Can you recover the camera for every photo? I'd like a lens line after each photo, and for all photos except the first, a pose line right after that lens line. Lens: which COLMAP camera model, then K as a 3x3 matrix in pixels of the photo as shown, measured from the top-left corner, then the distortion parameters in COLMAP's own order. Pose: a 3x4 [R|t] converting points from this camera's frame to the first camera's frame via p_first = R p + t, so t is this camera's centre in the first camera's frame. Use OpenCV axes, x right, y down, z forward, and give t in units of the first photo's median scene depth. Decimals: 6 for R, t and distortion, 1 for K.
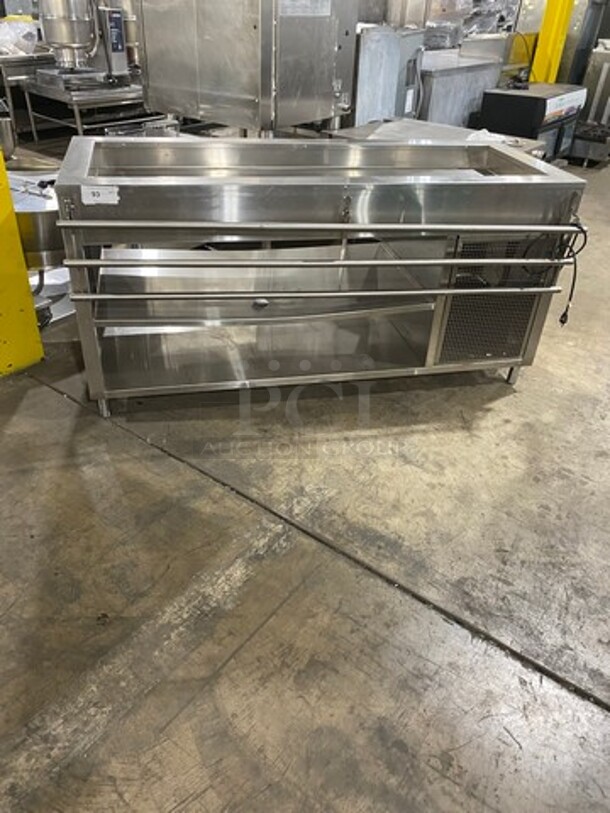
lens RADIAL K [[616.5, 0, 305.0], [0, 616.5, 406.5], [0, 0, 1]] dist [-0.002476, -0.002832]
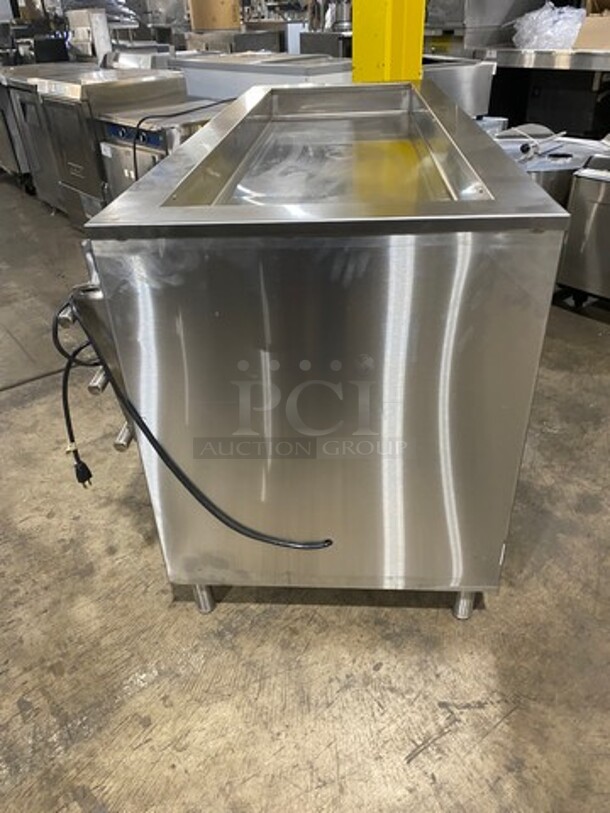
lens RADIAL K [[616.5, 0, 305.0], [0, 616.5, 406.5], [0, 0, 1]] dist [-0.002476, -0.002832]
pose [[-0.281903, 0.481343, -0.829964, 0.941868], [-0.527805, 0.644589, 0.553106, -0.678094], [0.801219, 0.593981, 0.072344, 1.338683]]
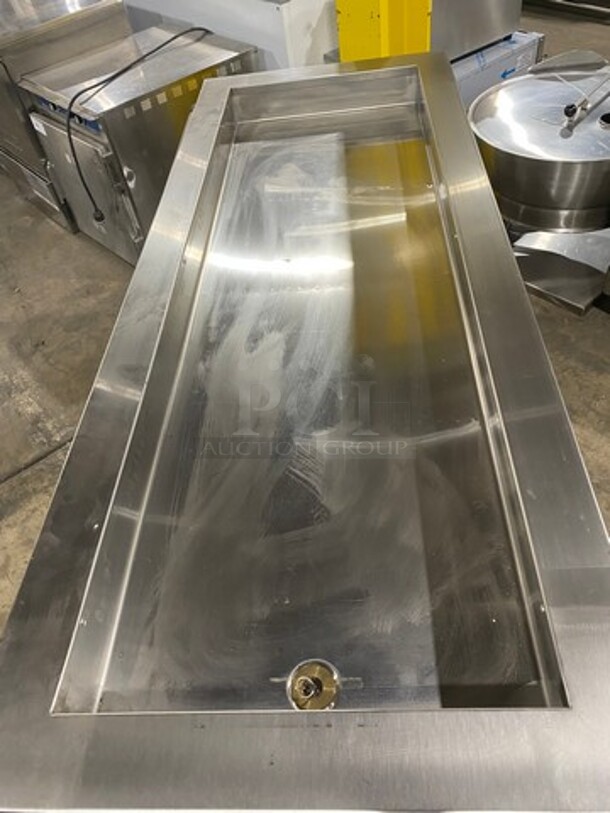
lens RADIAL K [[617.6, 0, 305.0], [0, 617.6, 406.5], [0, 0, 1]] dist [0.009329, 0.004248]
pose [[-0.250412, 0.695839, -0.673129, 0.554703], [-0.461642, 0.525326, 0.714786, -0.831493], [0.850988, 0.489735, 0.189681, 1.149320]]
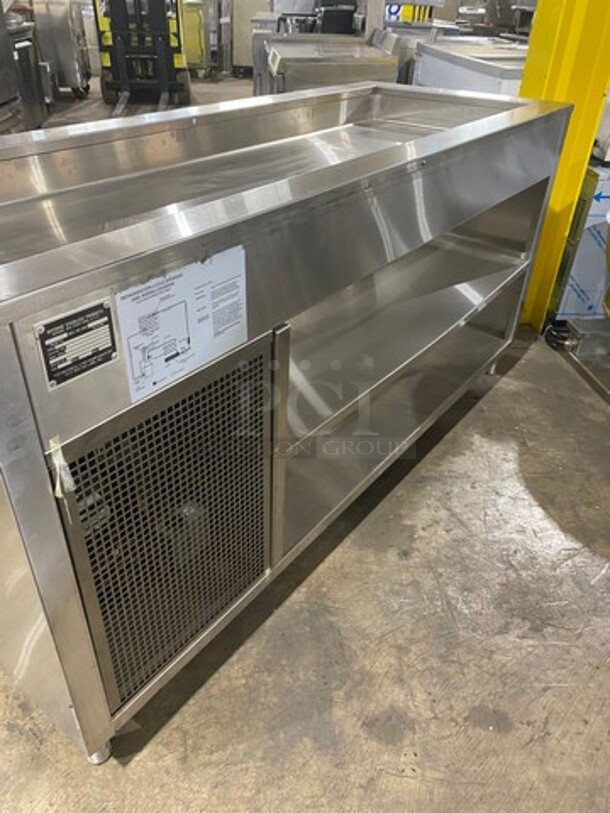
lens RADIAL K [[616.5, 0, 305.0], [0, 616.5, 406.5], [0, 0, 1]] dist [-0.002476, -0.002832]
pose [[-0.760148, 0.296657, -0.578074, 0.497466], [-0.426288, 0.443739, 0.788273, -0.907475], [0.490361, 0.845630, -0.210846, 1.623298]]
